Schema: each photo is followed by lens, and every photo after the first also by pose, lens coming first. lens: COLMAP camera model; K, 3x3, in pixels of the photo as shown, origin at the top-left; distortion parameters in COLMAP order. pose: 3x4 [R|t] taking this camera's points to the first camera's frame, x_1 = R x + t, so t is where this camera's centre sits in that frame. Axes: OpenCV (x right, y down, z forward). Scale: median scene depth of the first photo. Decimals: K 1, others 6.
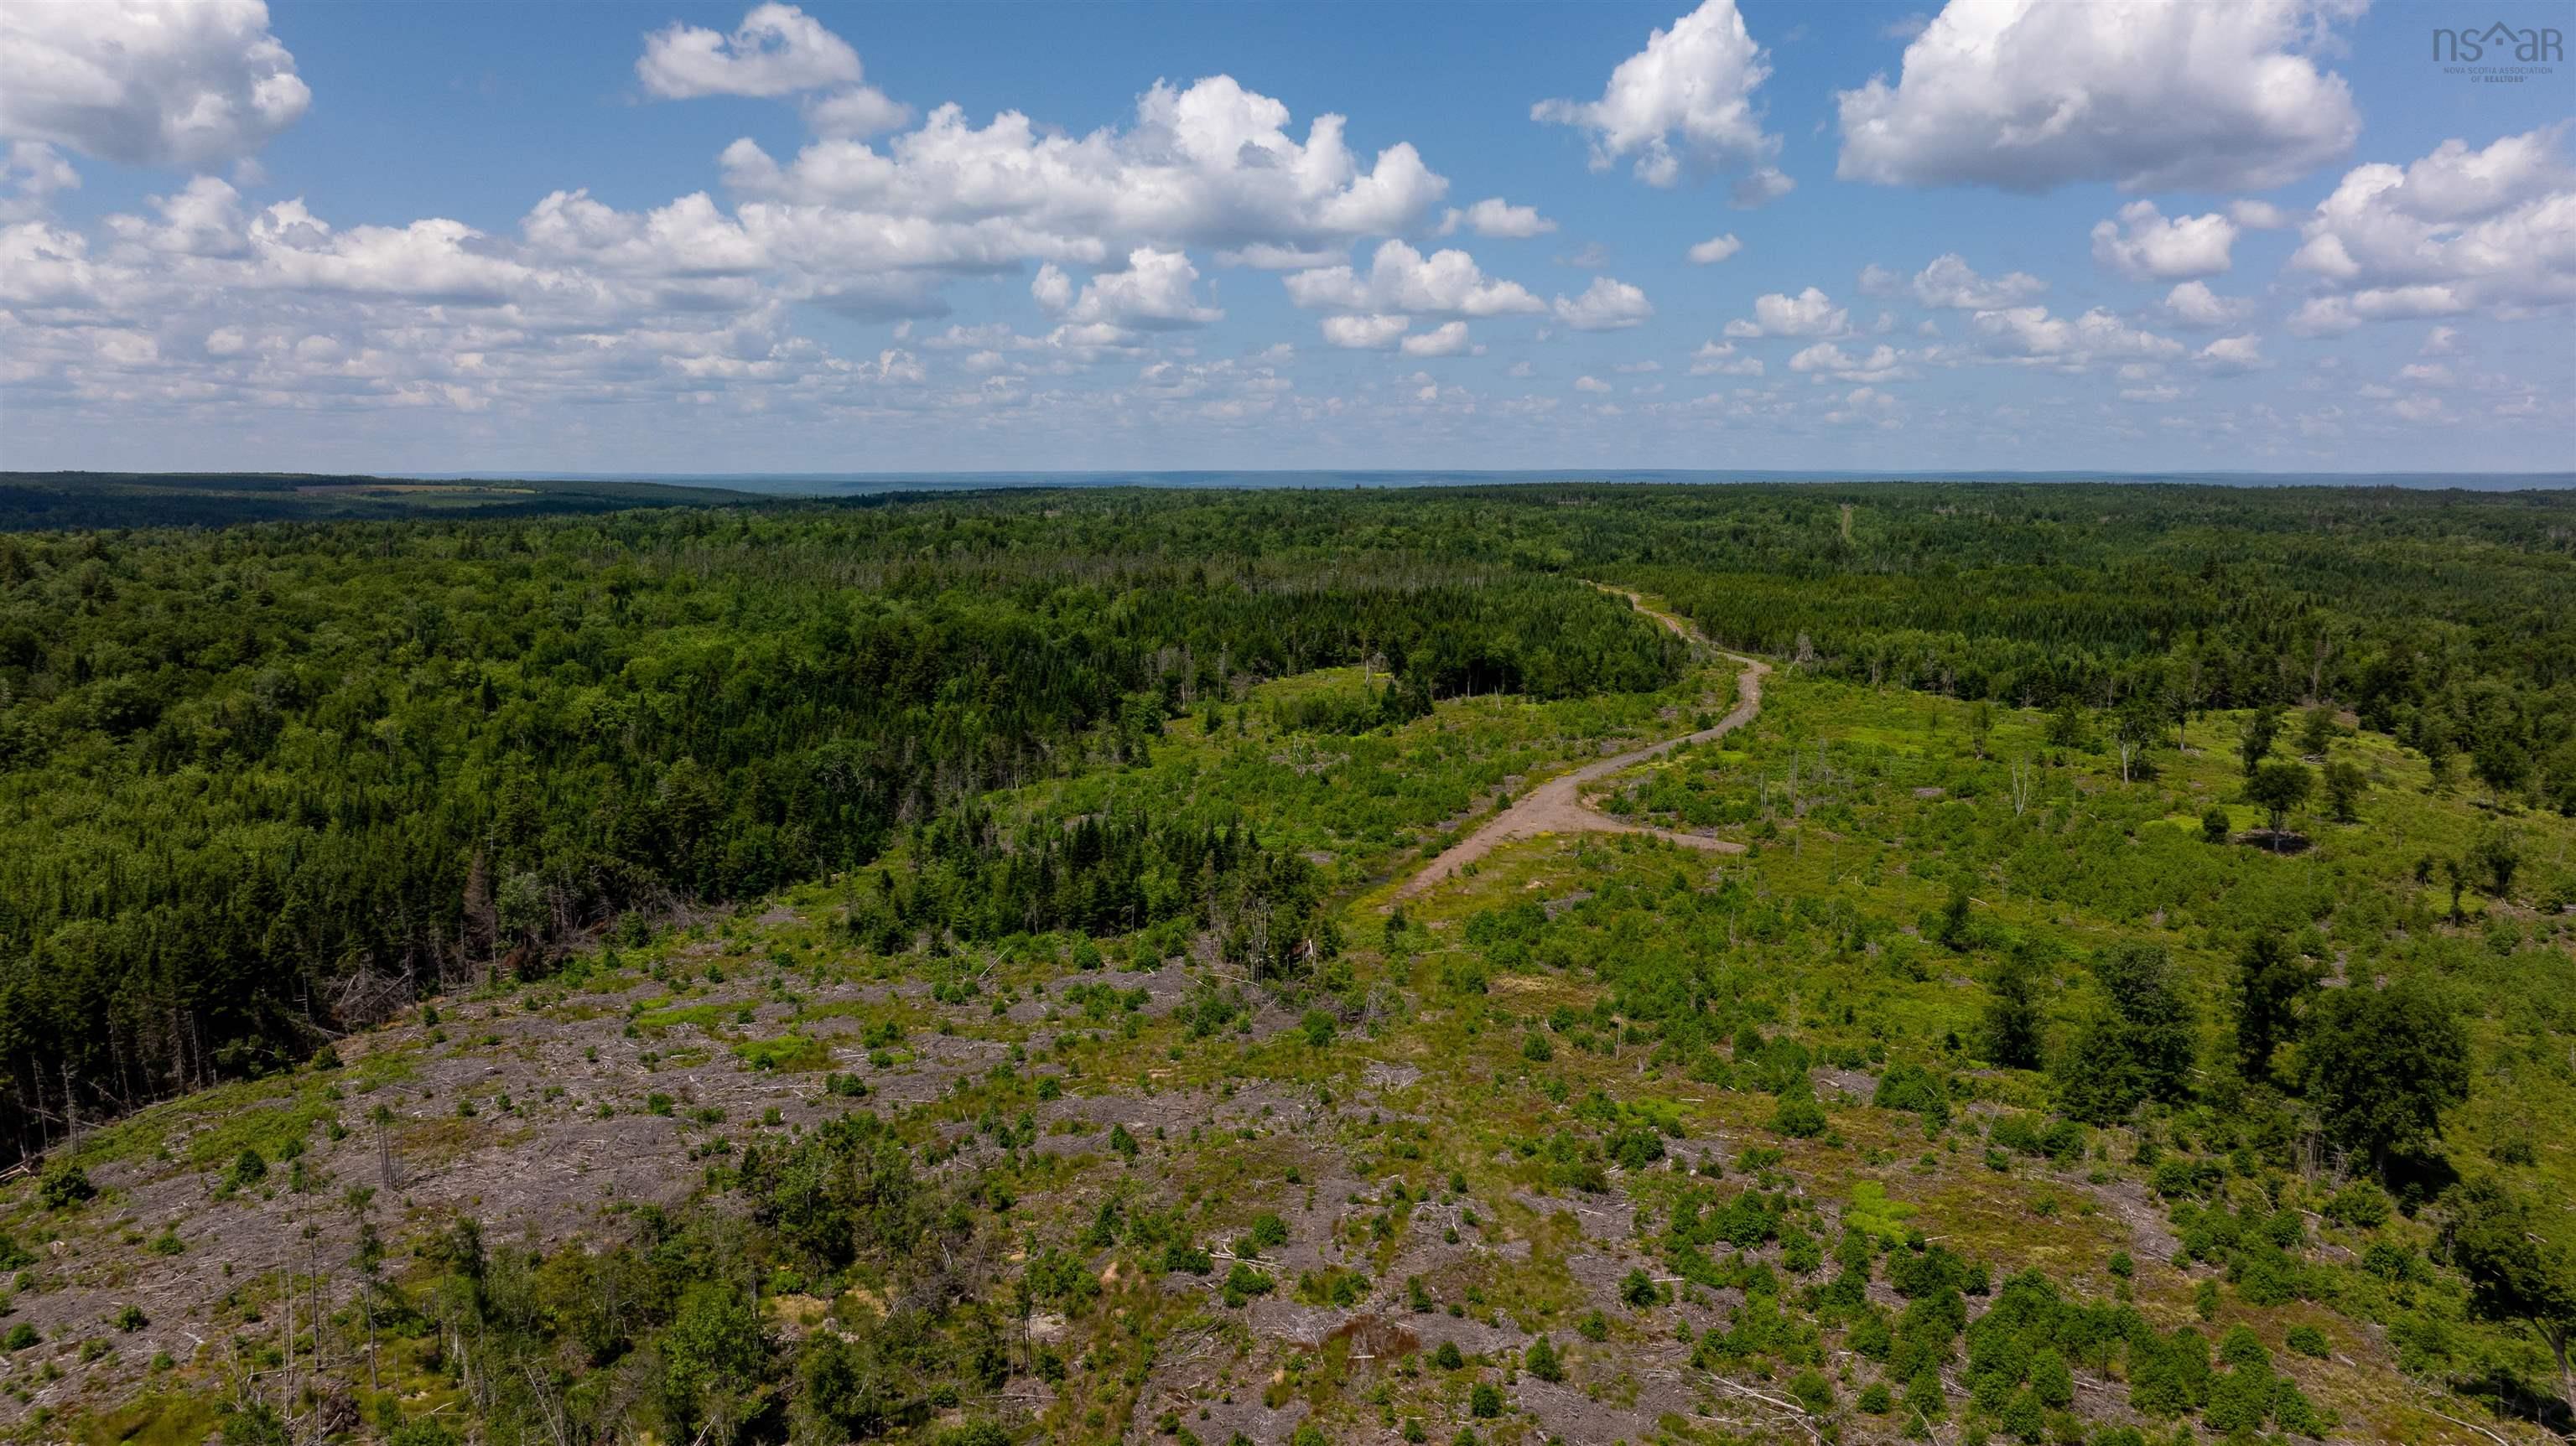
lens RADIAL K [[1816.2, 0, 1303.2], [0, 1816.2, 690.1], [0, 0, 1]] dist [-0.023686, 0.011913]
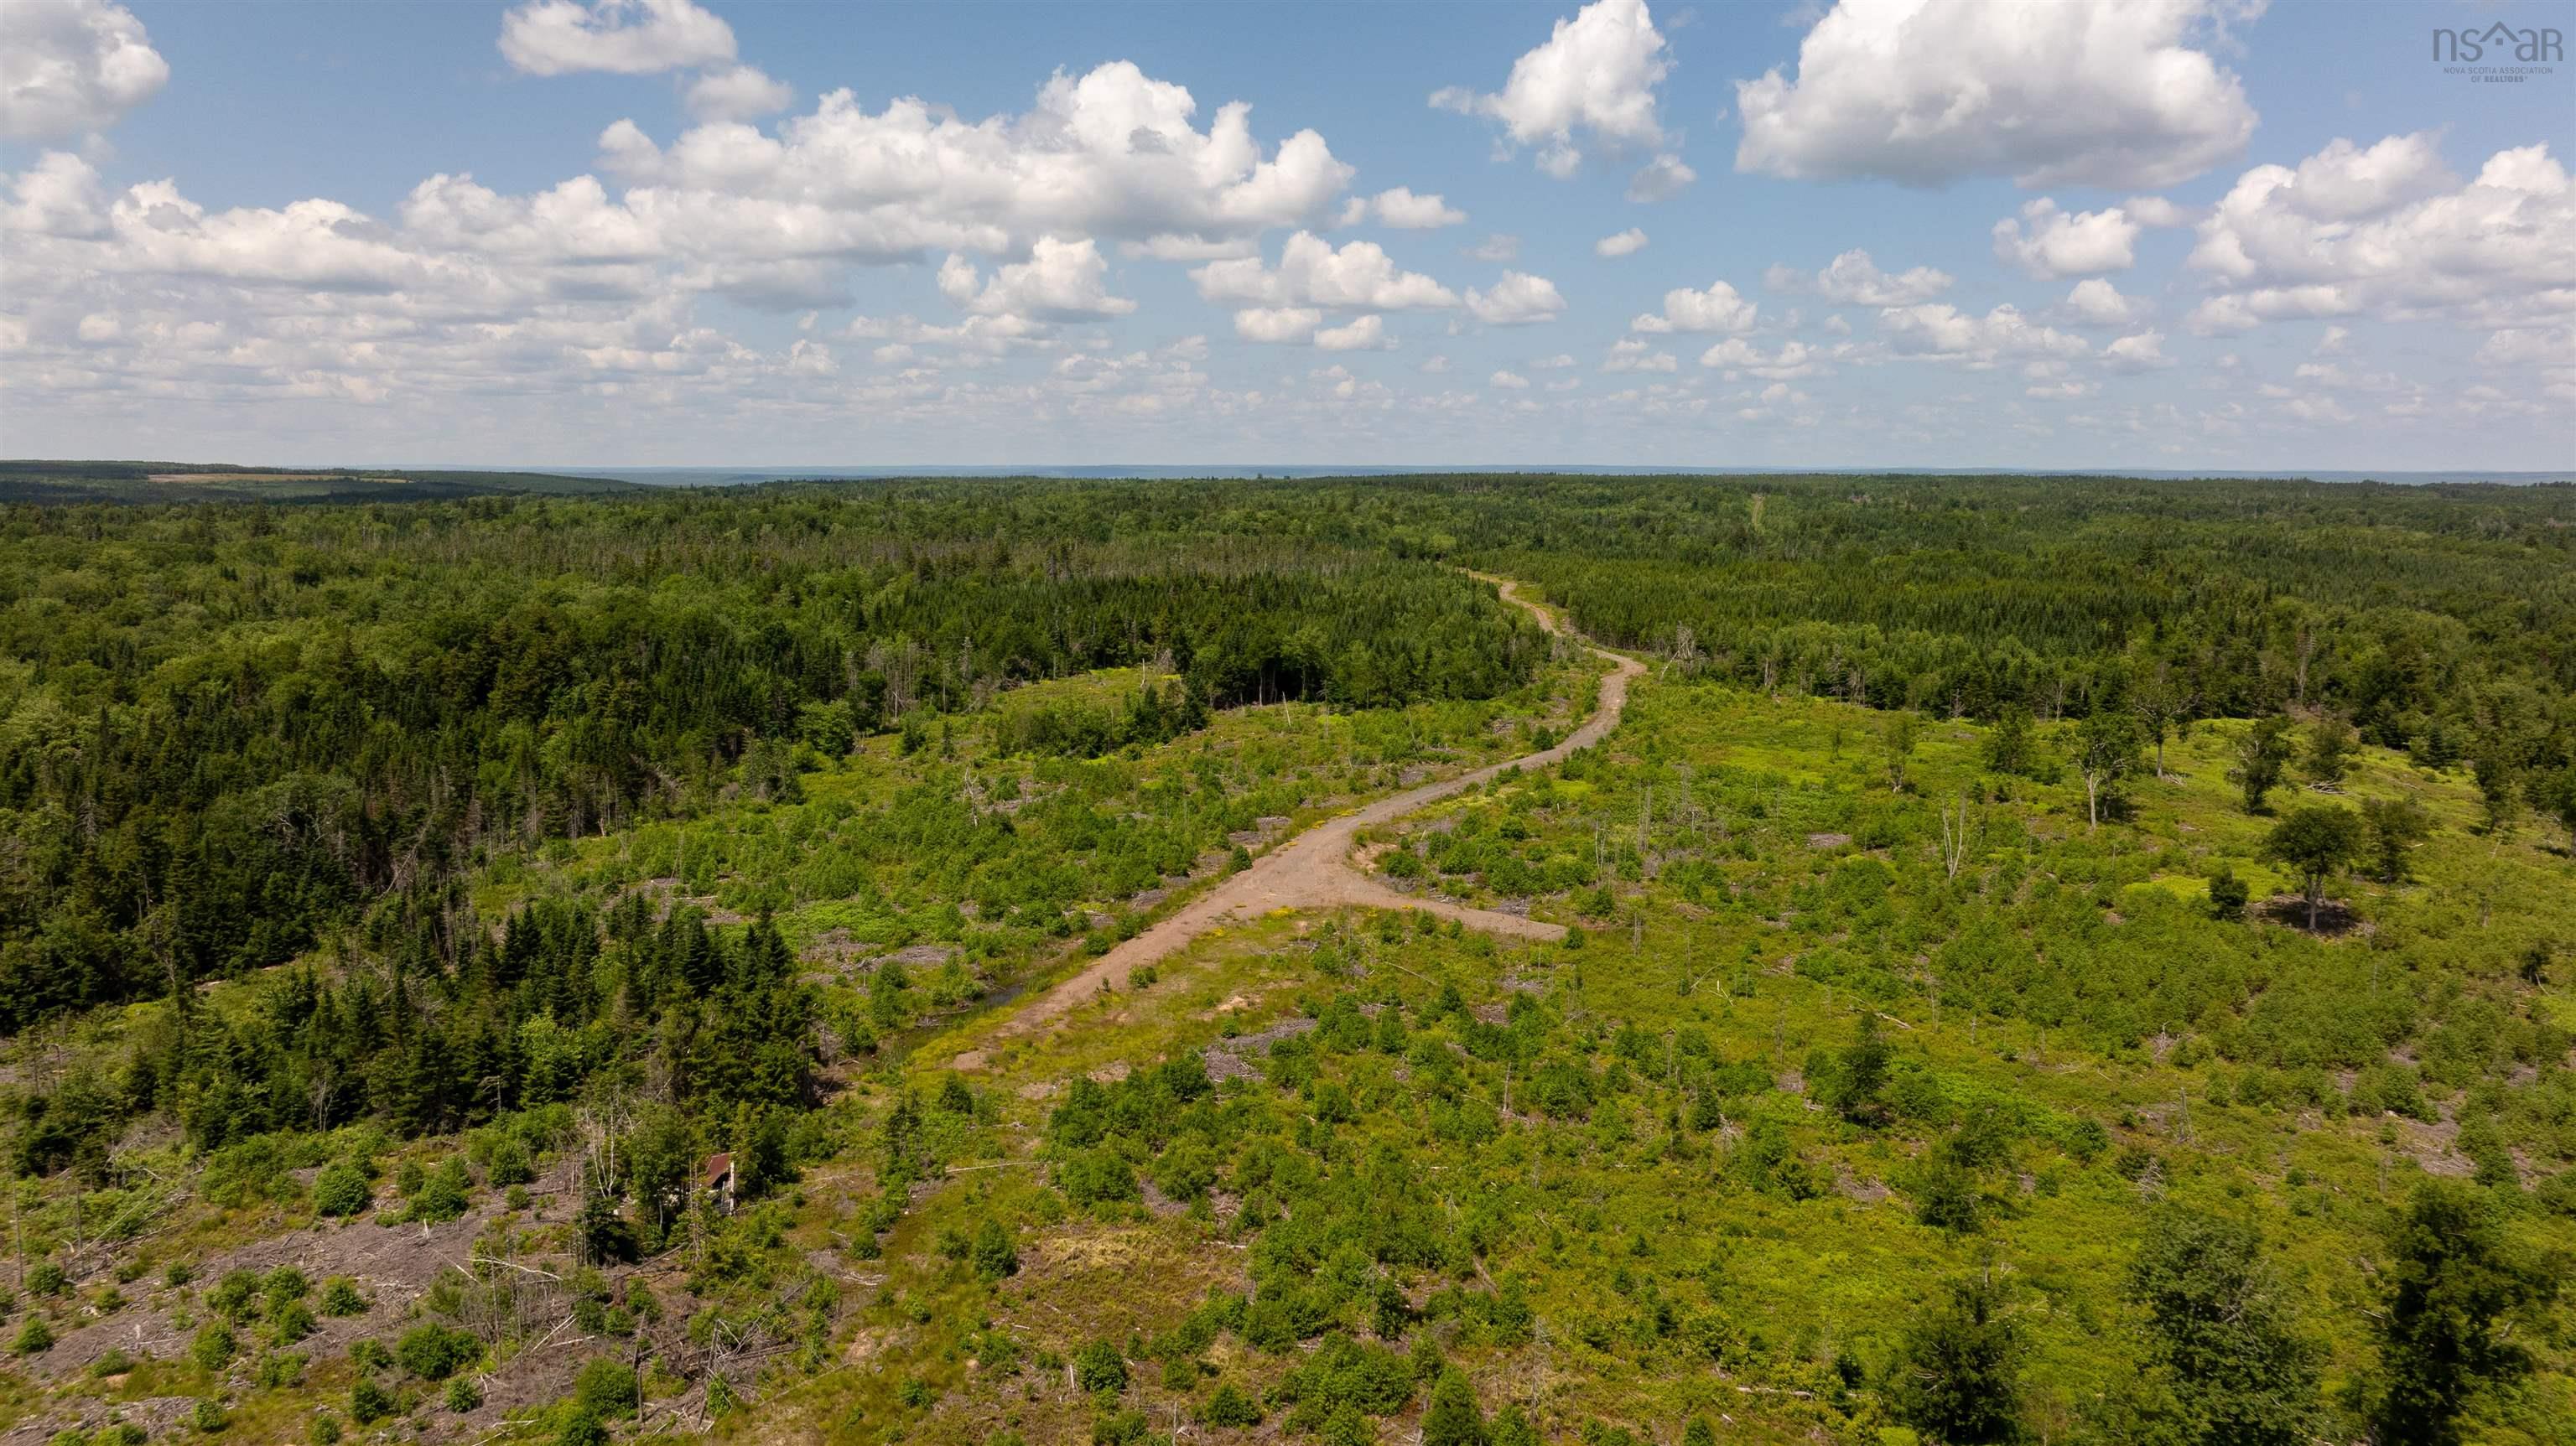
lens RADIAL K [[1814.8, 0, 1278.8], [0, 1814.8, 579.4], [0, 0, 1]] dist [-0.066013, 0.059706]
pose [[0.999603, 0.000442, 0.028170, 0.049568], [0.001213, 0.998274, -0.058714, -0.003118], [-0.028147, 0.058725, 0.997877, 0.131825]]
